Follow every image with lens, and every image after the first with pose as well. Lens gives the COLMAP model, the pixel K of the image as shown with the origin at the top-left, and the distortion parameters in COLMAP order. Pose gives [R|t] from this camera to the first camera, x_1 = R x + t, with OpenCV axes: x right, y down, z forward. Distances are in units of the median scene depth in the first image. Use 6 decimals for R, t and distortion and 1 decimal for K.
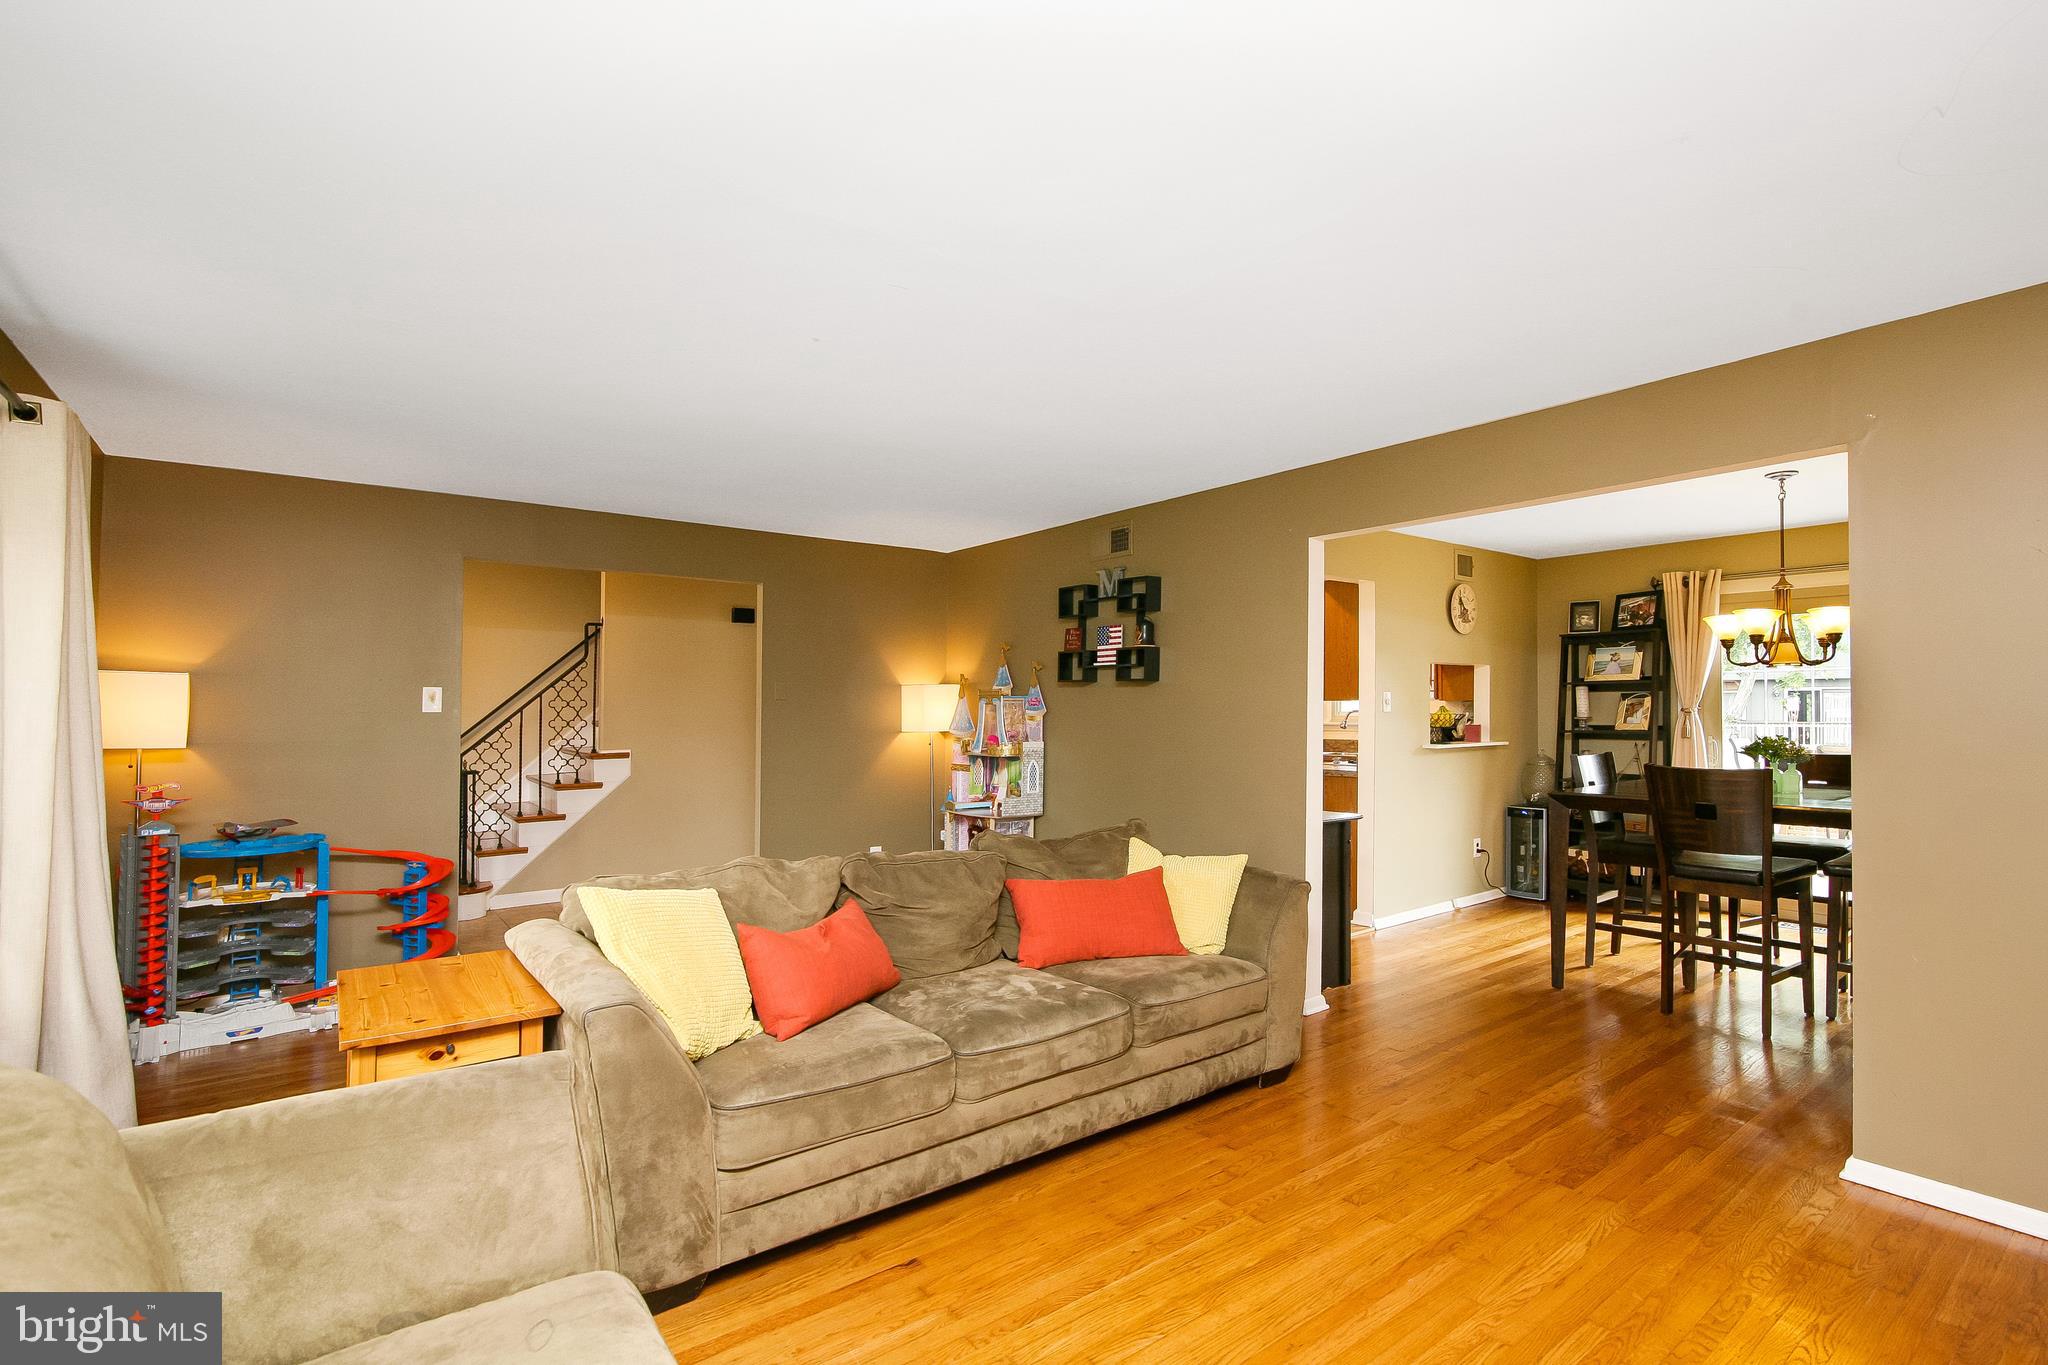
lens RADIAL K [[944.7, 0, 1044.9], [0, 944.7, 688.4], [0, 0, 1]] dist [-0.007321, 0.001651]
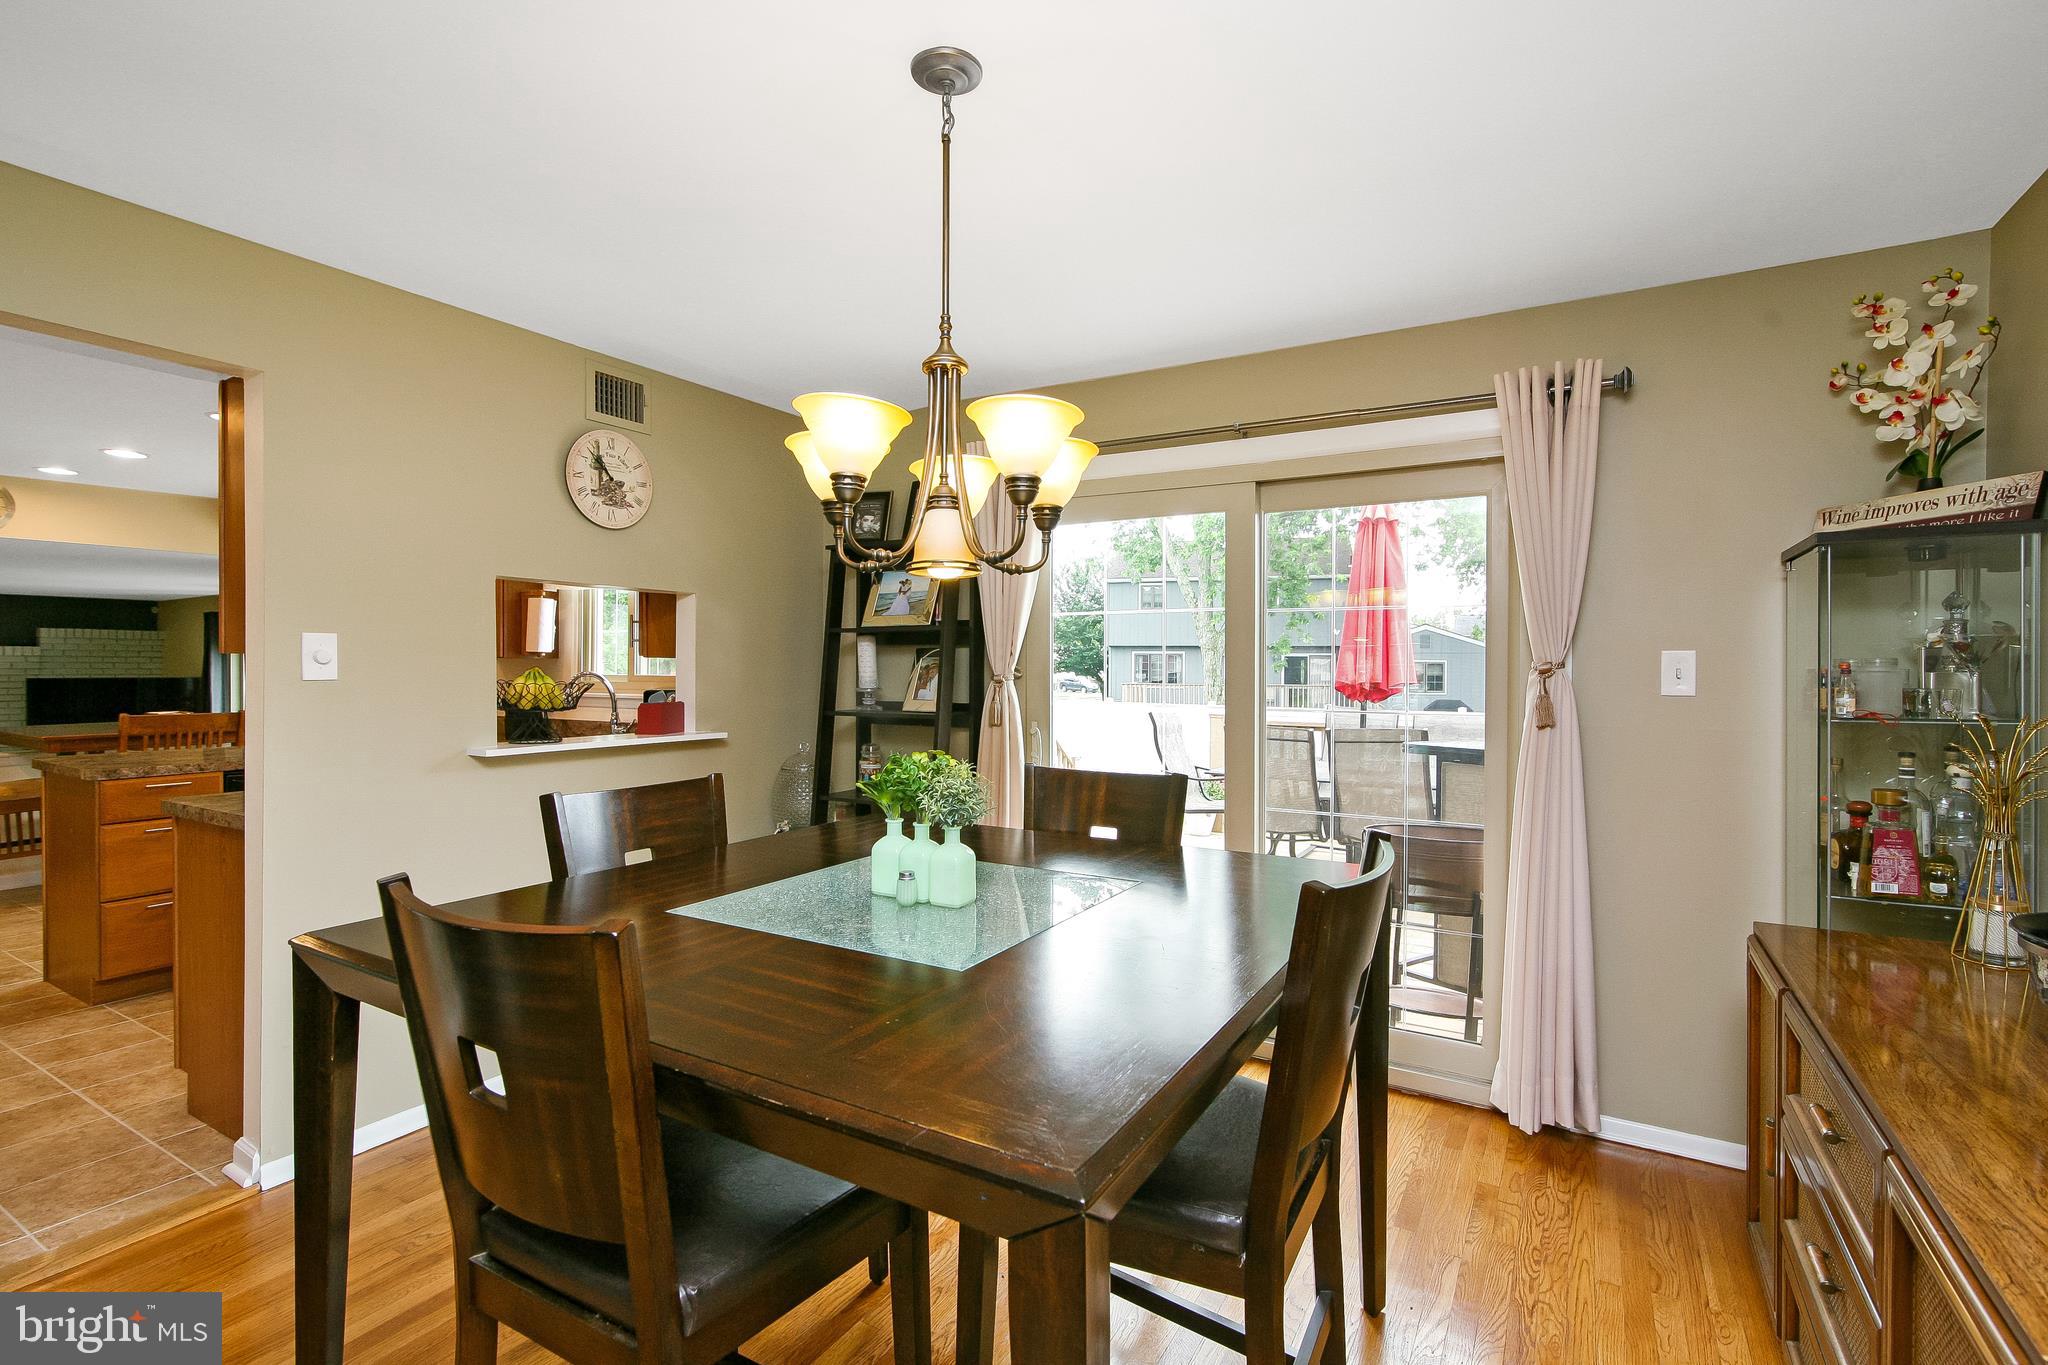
lens RADIAL K [[944.7, 0, 1006.7], [0, 944.7, 670.6], [0, 0, 1]] dist [-0.007321, 0.001651]
pose [[0.928516, 0.008408, 0.371197, 0.451533], [-0.015652, 0.999741, 0.016506, 0.008345], [-0.370962, -0.021136, 0.928407, 0.434719]]
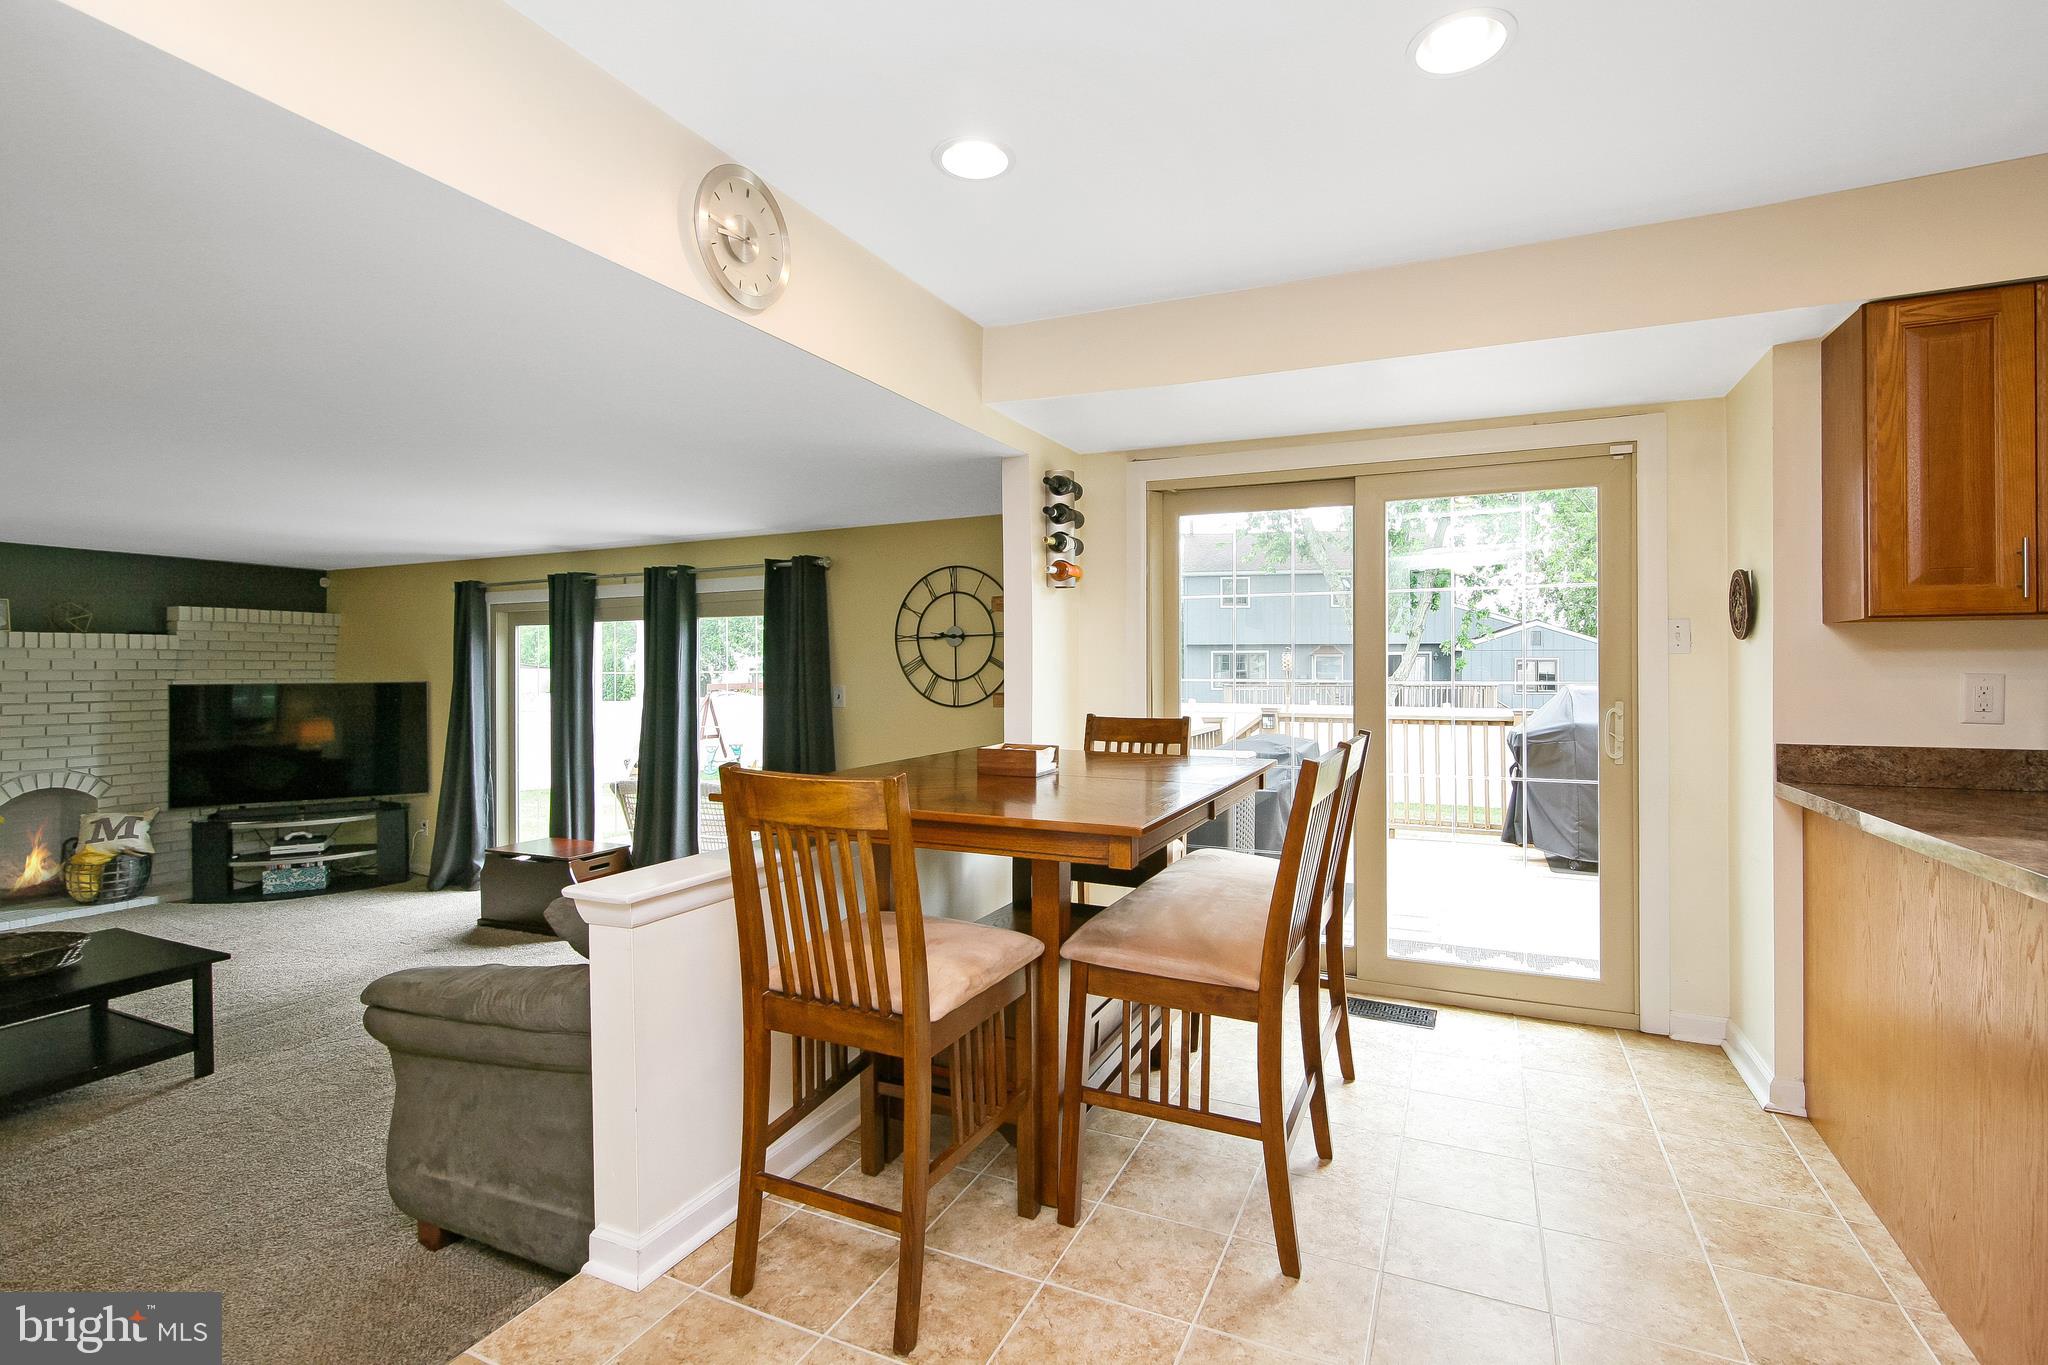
lens RADIAL K [[944.7, 0, 1040.3], [0, 944.7, 668.3], [0, 0, 1]] dist [-0.007321, 0.001651]
pose [[0.884097, 0.004658, 0.467280, -0.142926], [-0.010420, 0.999898, 0.009748, 0.037142], [-0.467187, -0.013487, 0.884056, 1.201567]]
